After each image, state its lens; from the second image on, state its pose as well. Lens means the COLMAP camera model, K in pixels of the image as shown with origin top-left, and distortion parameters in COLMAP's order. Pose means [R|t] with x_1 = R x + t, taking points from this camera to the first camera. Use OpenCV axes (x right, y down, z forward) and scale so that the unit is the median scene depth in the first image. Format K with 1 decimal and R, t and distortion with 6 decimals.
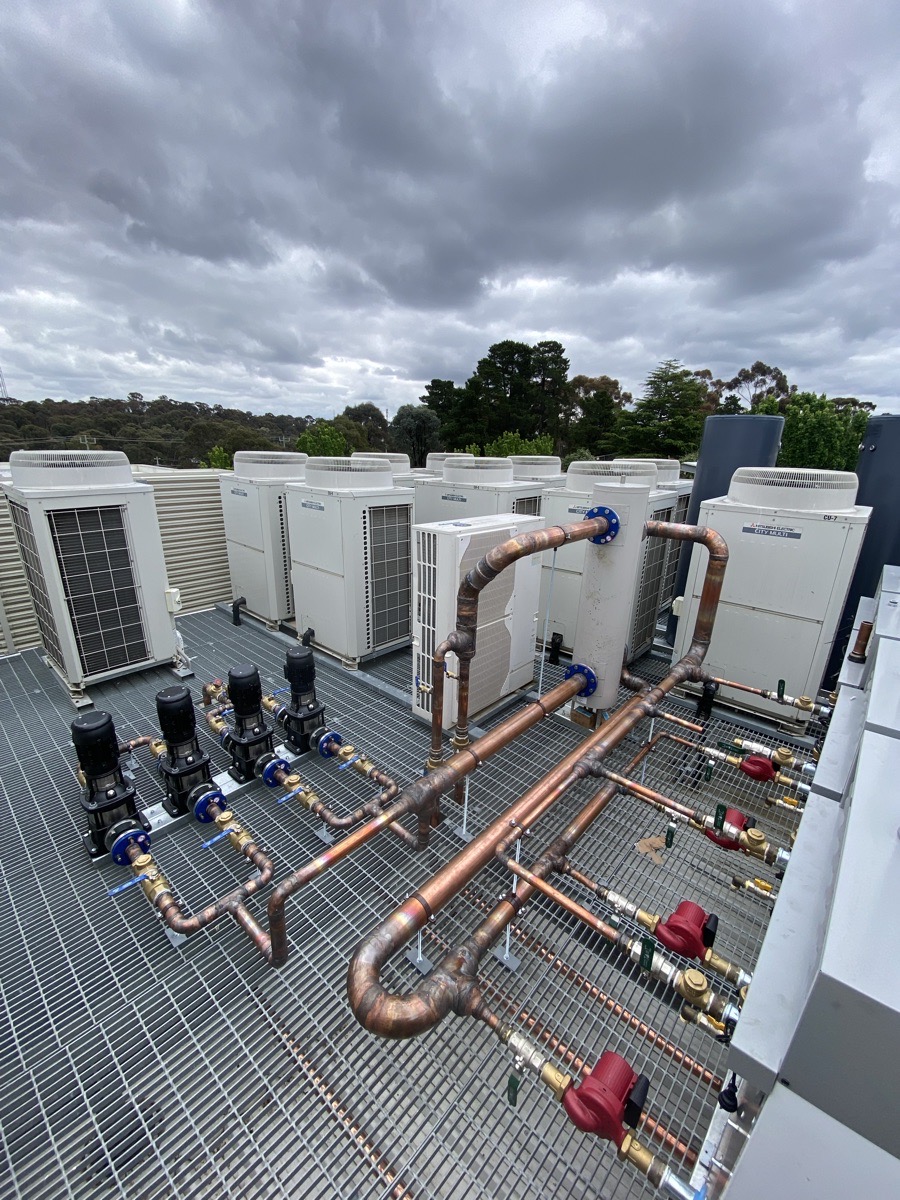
lens RADIAL K [[504.4, 0, 450.0], [0, 504.4, 600.0], [0, 0, 1]] dist [0.036488, -0.023282]
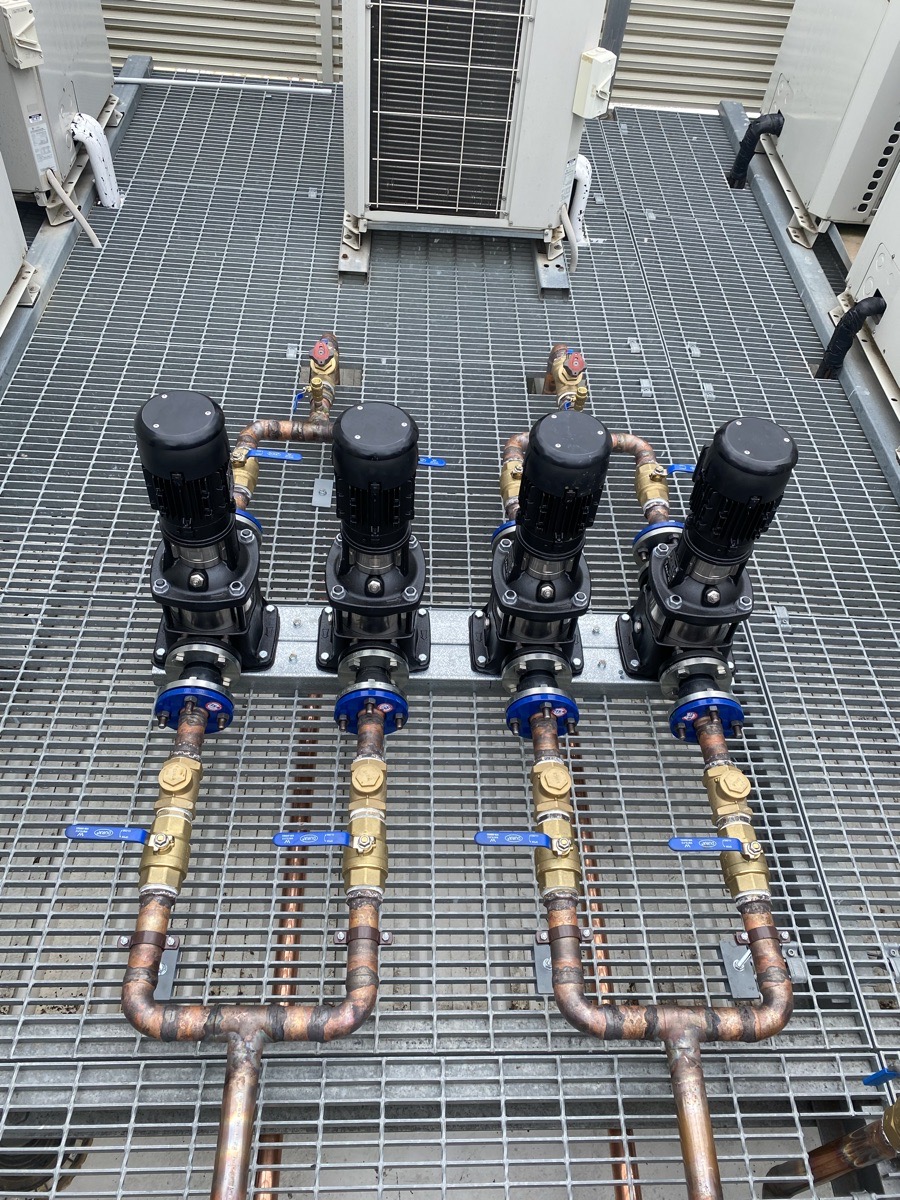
lens RADIAL K [[926.8, 0, 450.0], [0, 926.8, 600.0], [0, 0, 1]] dist [0.032579, -0.004476]
pose [[0.695874, 0.580526, -0.422786, -0.109127], [-0.294249, 0.767495, 0.569534, -0.077517], [0.655116, -0.271920, 0.704899, 0.364033]]
